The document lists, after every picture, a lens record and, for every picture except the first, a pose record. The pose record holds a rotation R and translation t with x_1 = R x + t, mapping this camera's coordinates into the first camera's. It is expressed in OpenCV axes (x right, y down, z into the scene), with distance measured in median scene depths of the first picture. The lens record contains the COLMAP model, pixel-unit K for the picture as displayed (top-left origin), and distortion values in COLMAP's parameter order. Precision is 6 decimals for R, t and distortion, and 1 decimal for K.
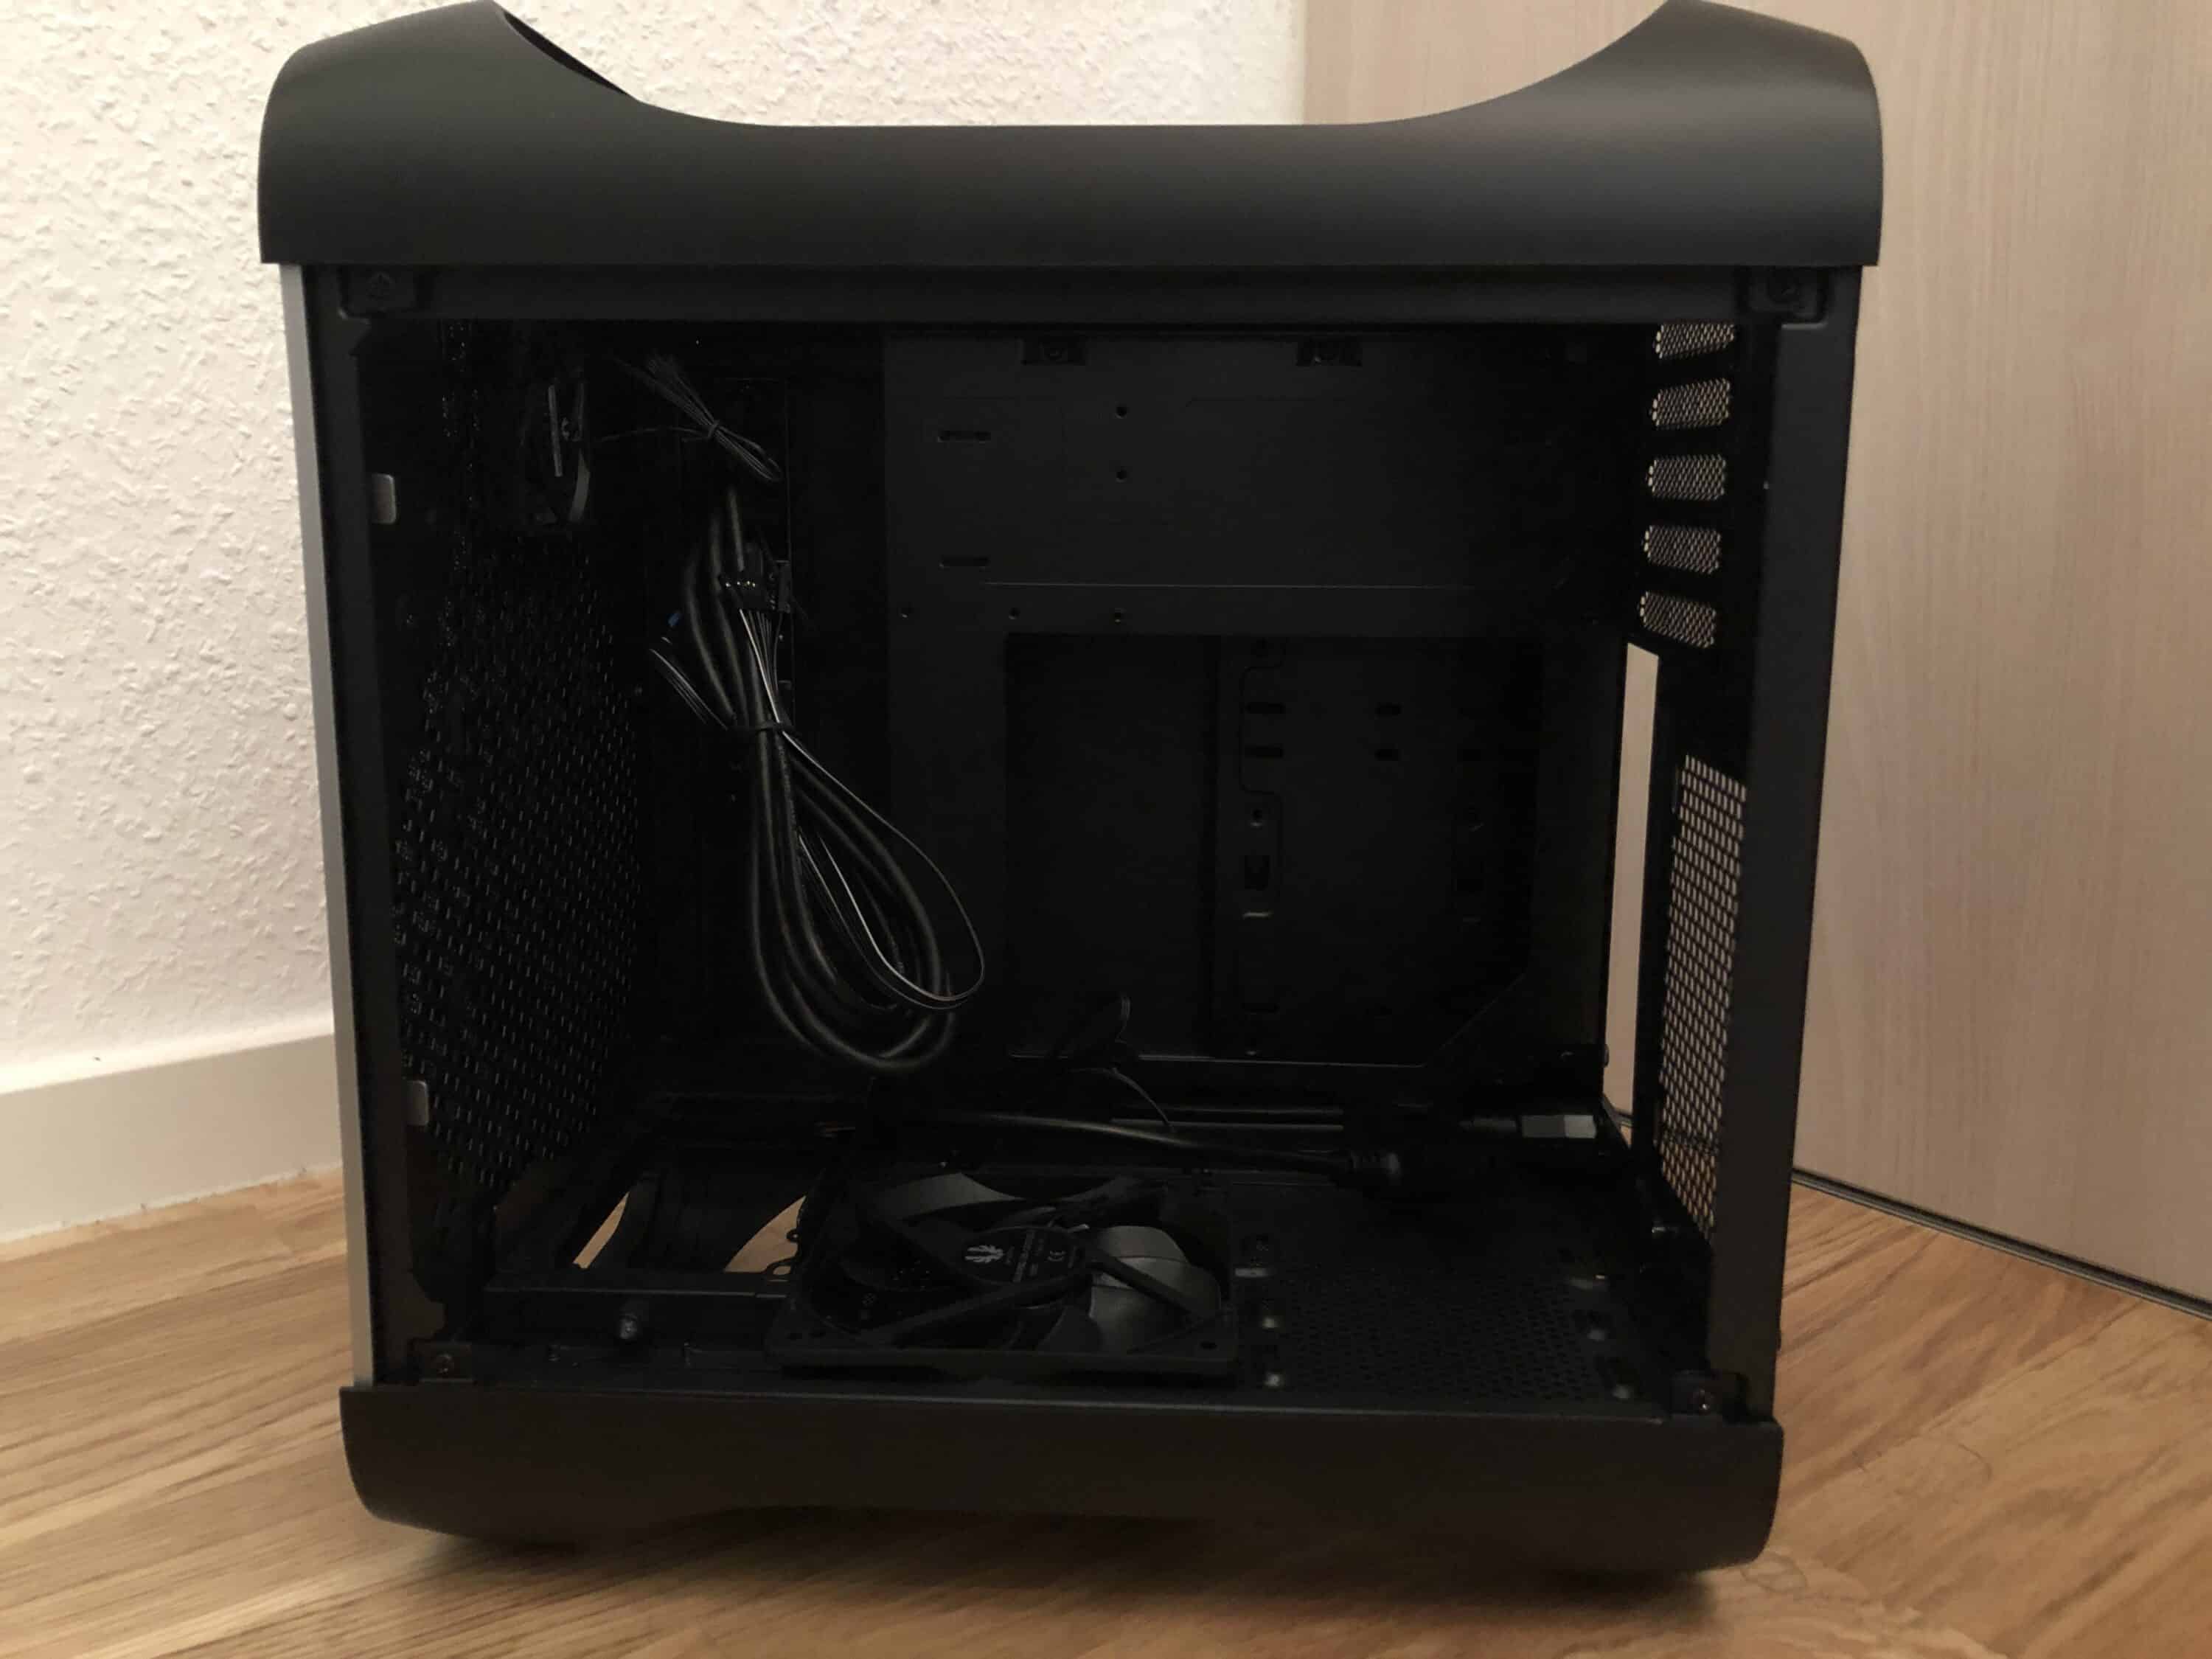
lens RADIAL K [[1782.9, 0, 1114.8], [0, 1782.9, 806.6], [0, 0, 1]] dist [0.051122, -0.037122]
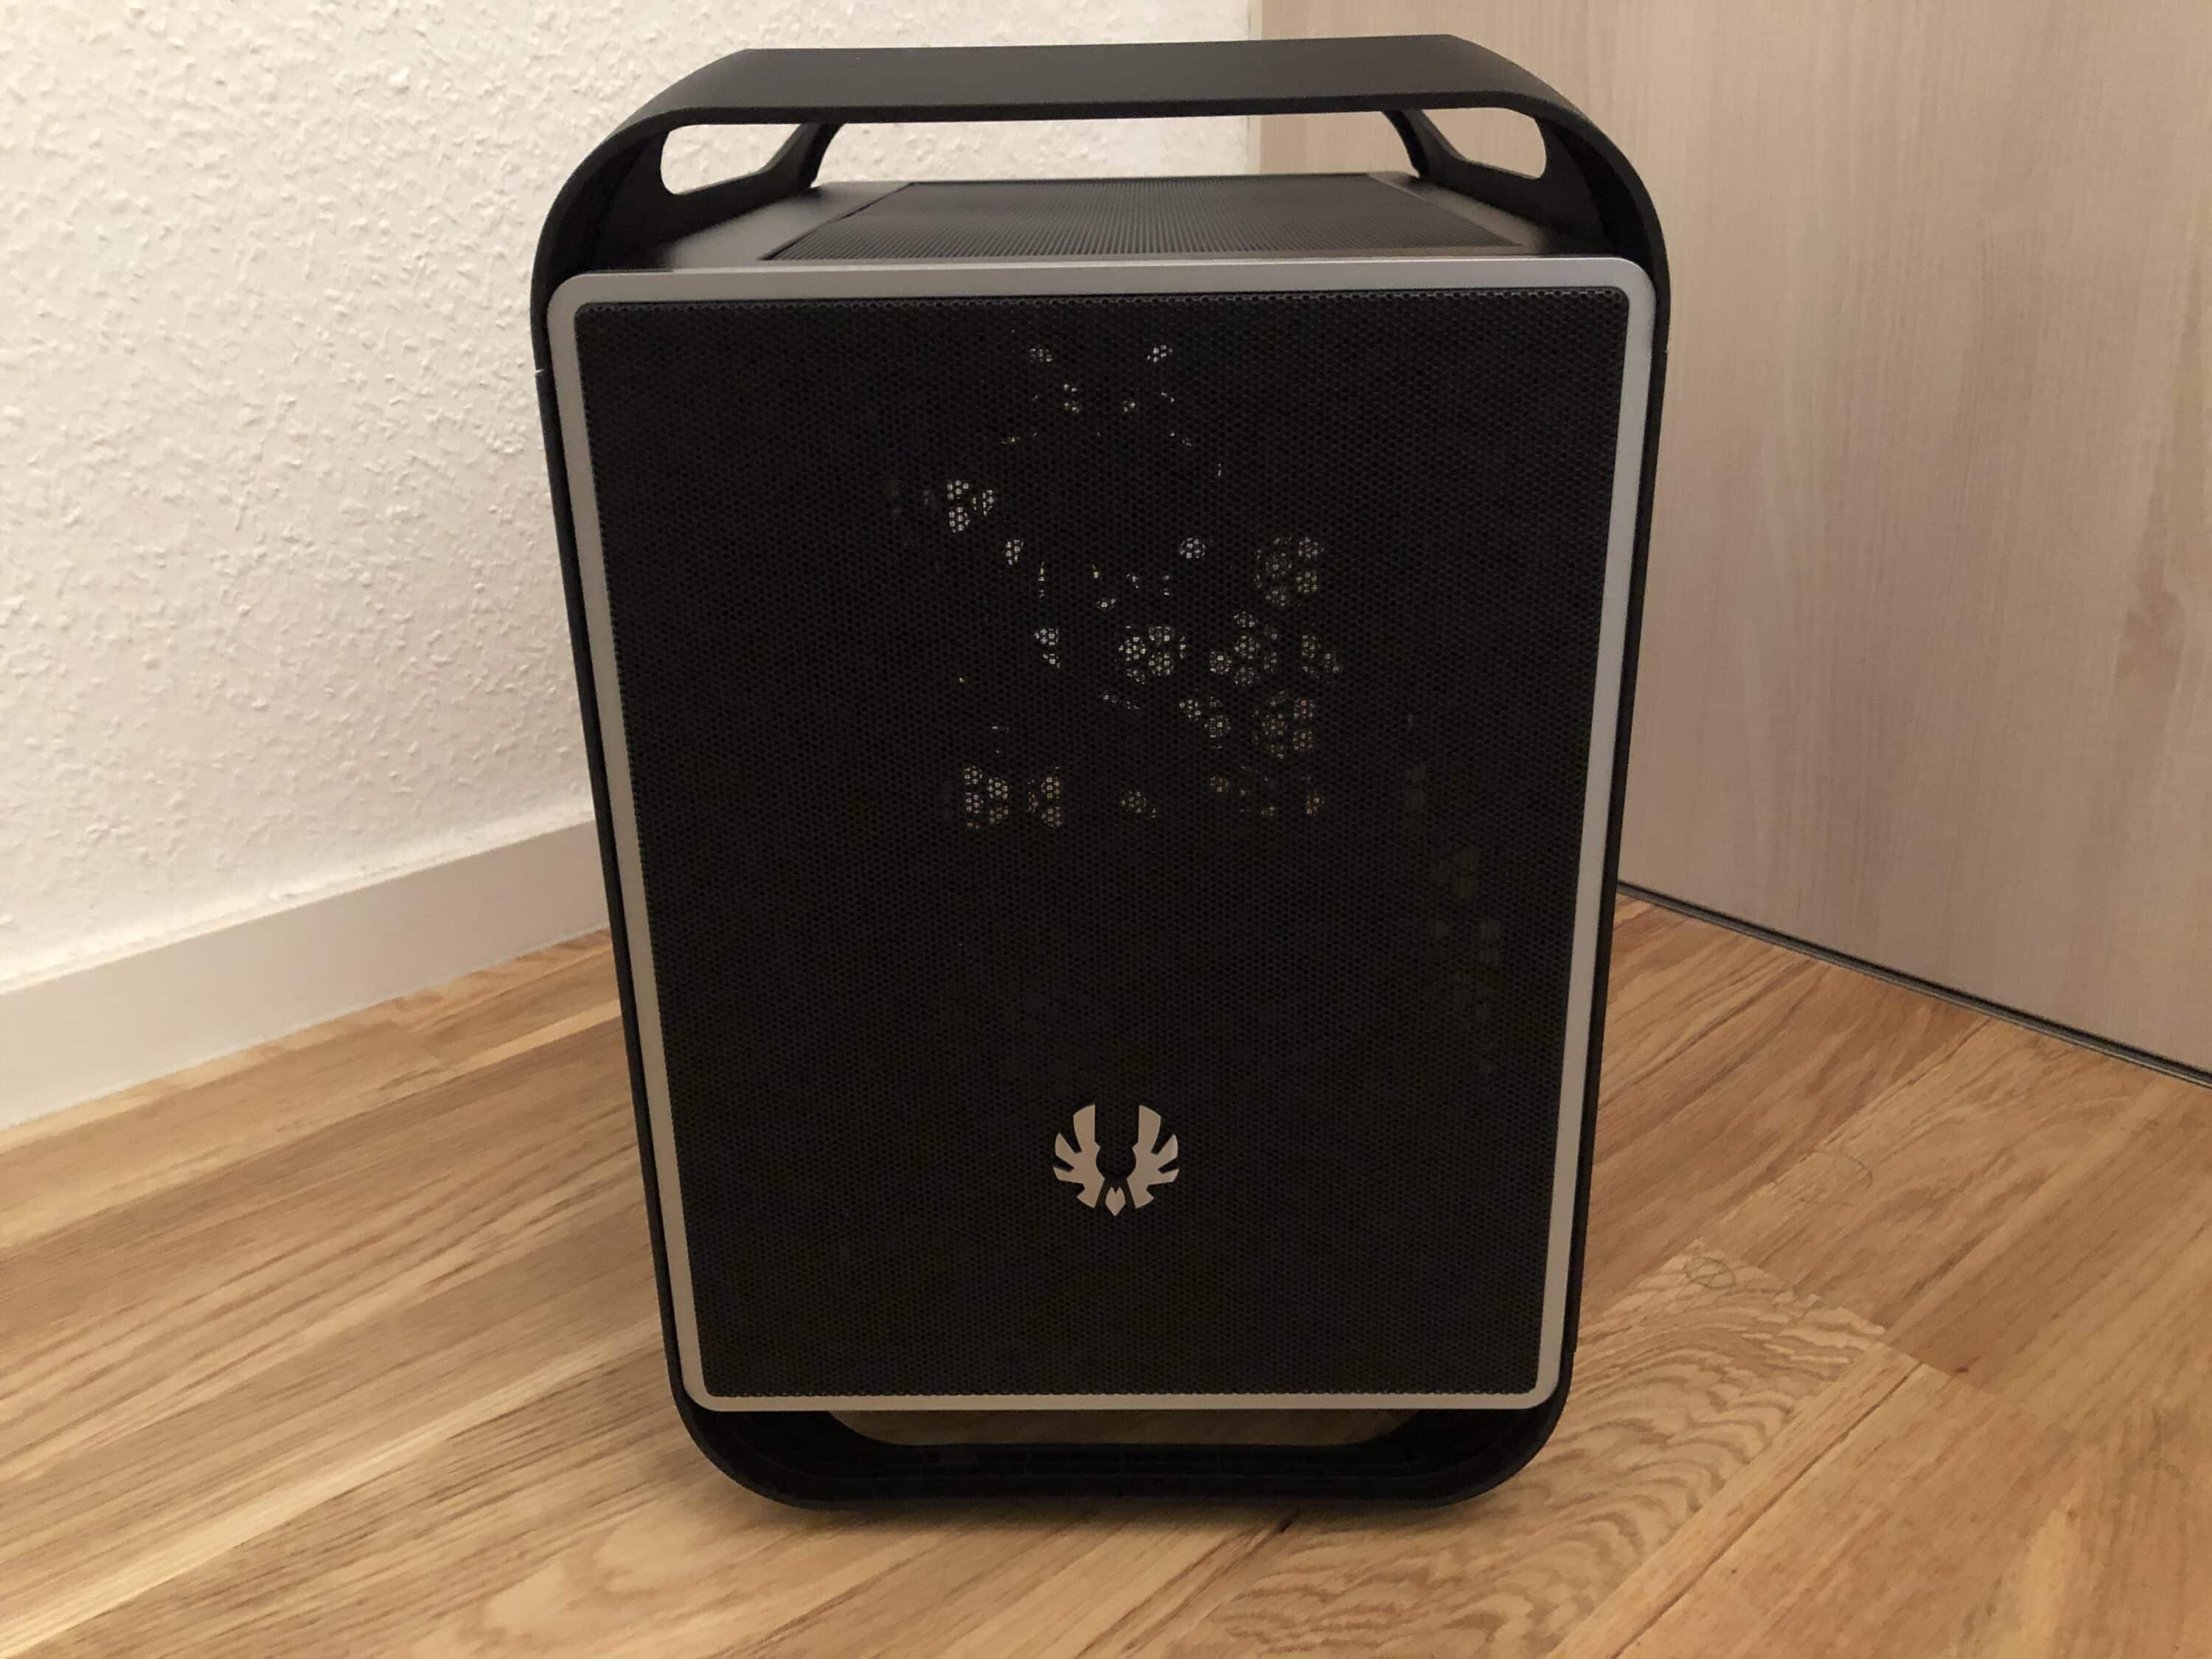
lens RADIAL K [[1782.9, 0, 1108.2], [0, 1782.9, 802.0], [0, 0, 1]] dist [0.051122, -0.037122]
pose [[0.997057, -0.050527, 0.057650, -0.089938], [0.038275, 0.979716, 0.196702, -0.128816], [-0.066419, -0.193917, 0.978767, -0.124894]]
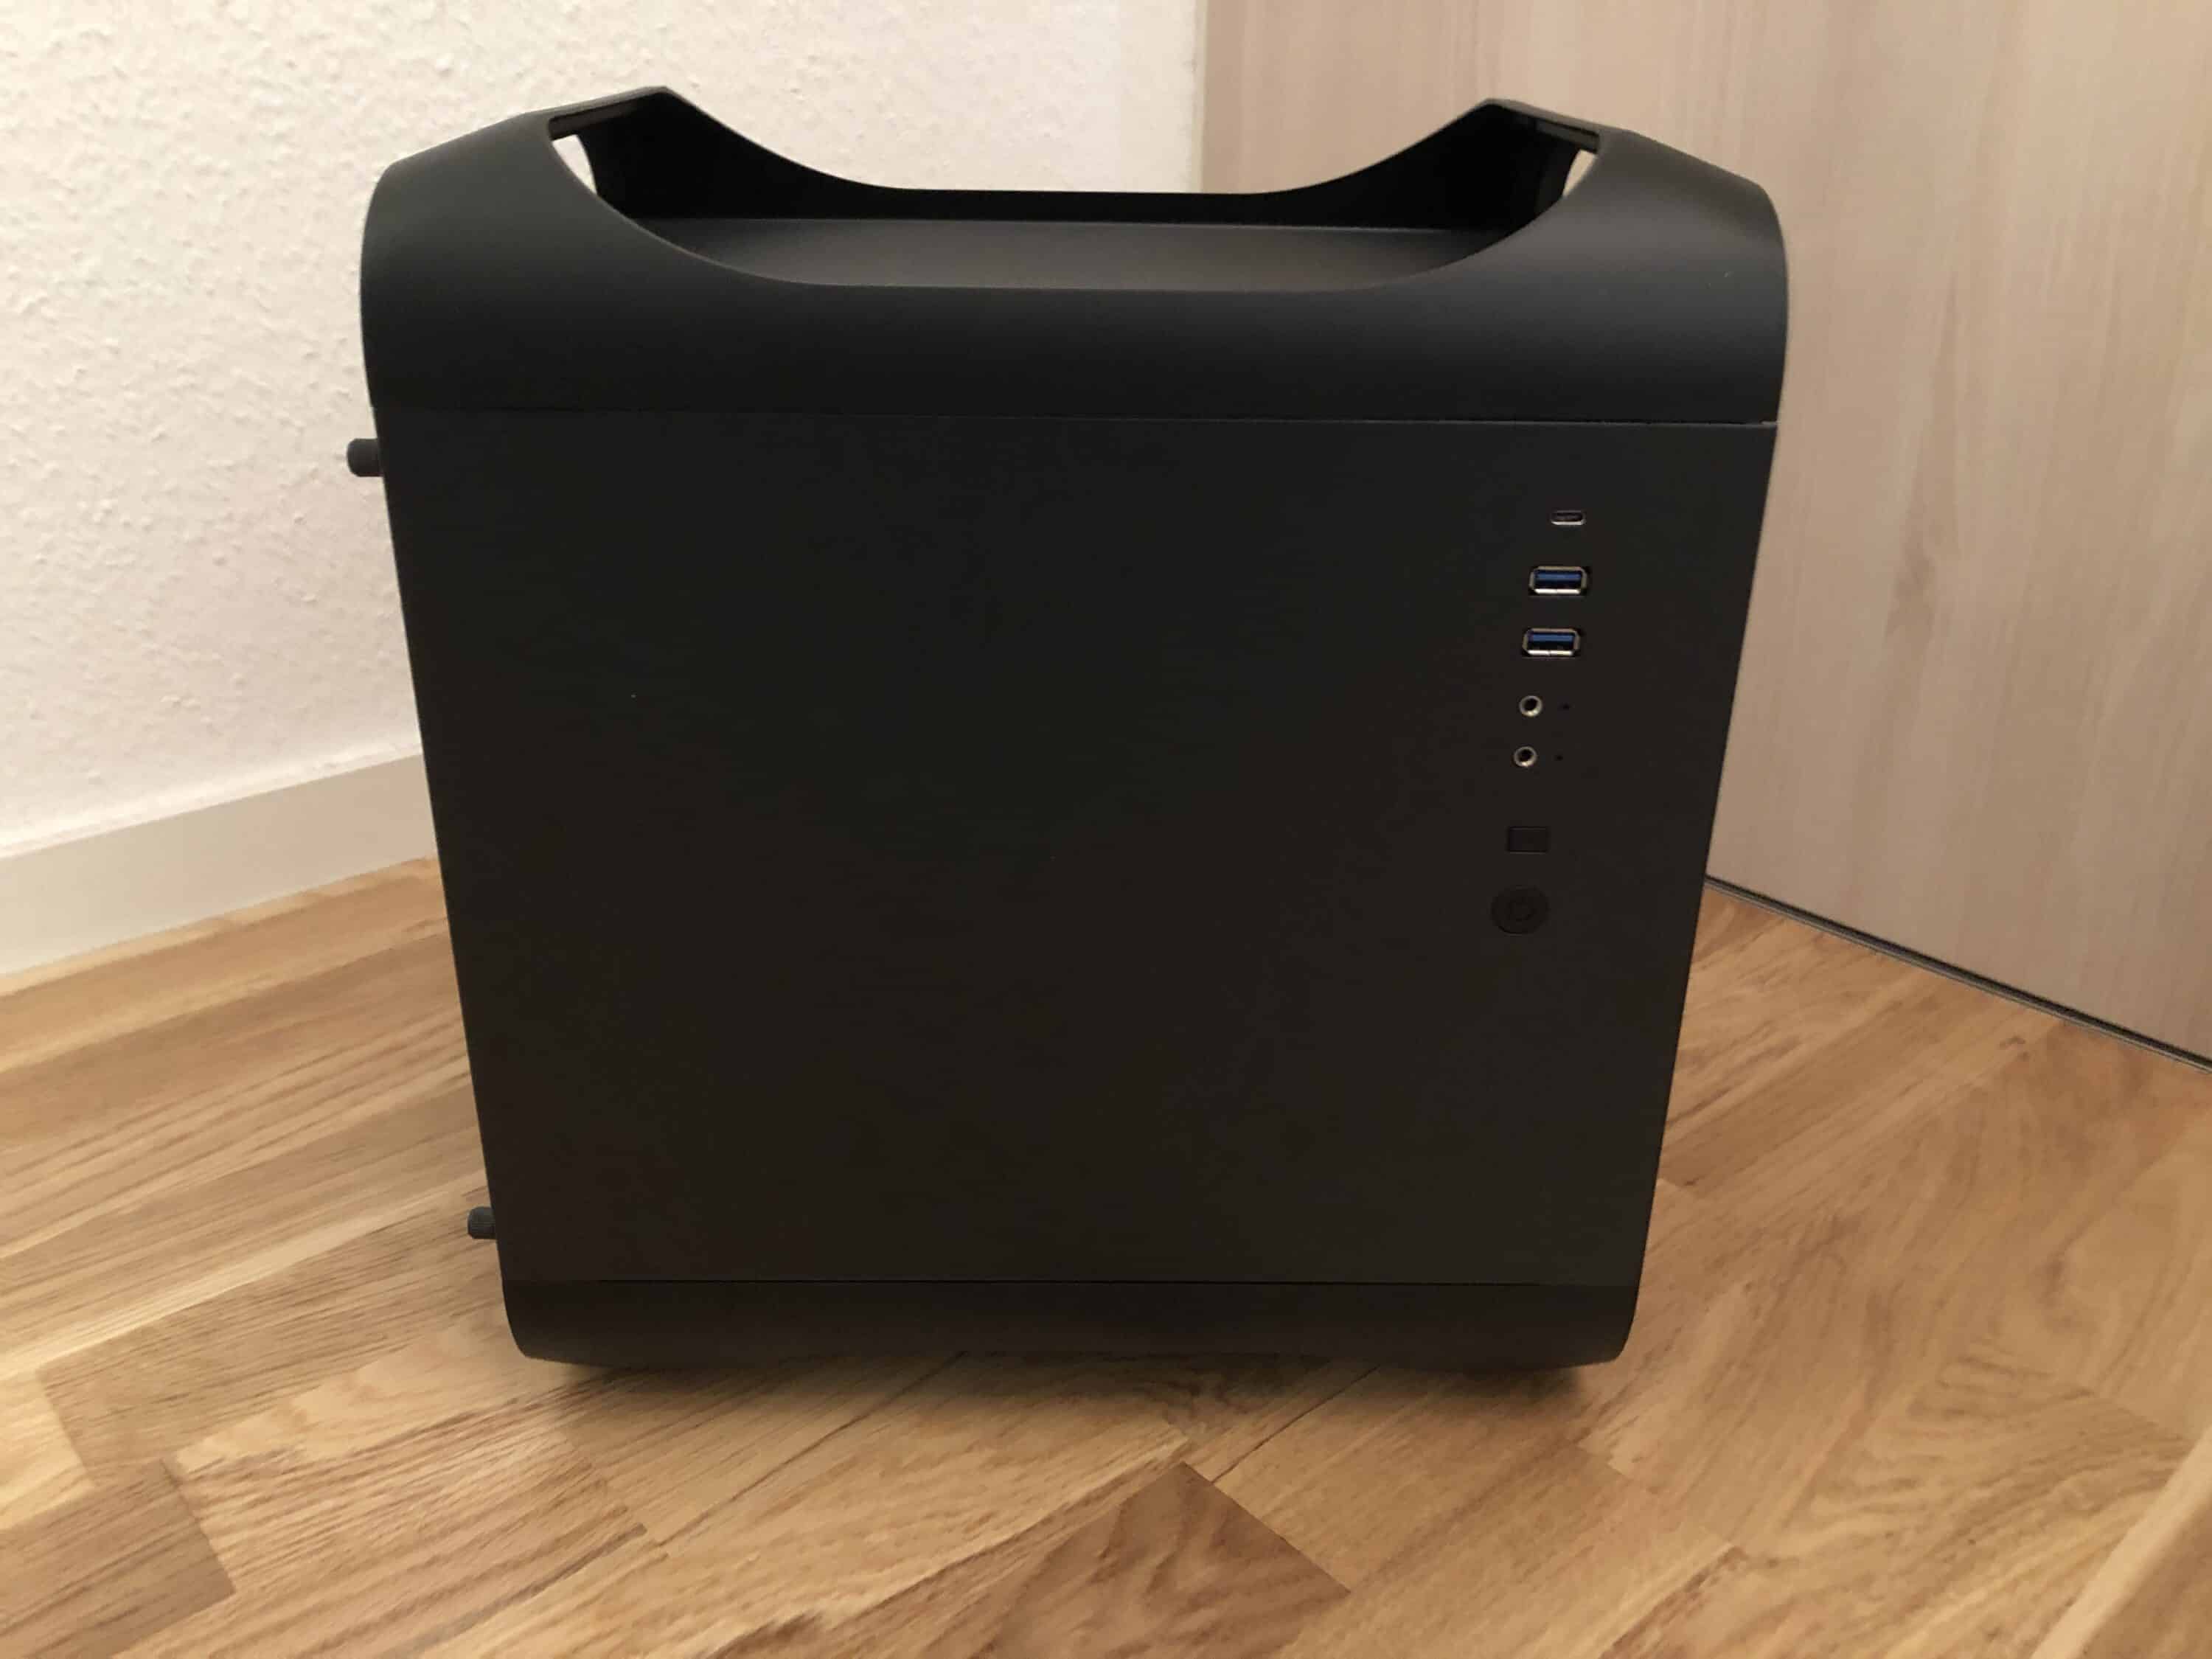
lens RADIAL K [[1782.9, 0, 1107.7], [0, 1782.9, 785.3], [0, 0, 1]] dist [0.051122, -0.037122]
pose [[0.998299, -0.018023, 0.055443, -0.045279], [0.005190, 0.974712, 0.223403, -0.145392], [-0.058068, -0.222735, 0.973148, -0.319244]]
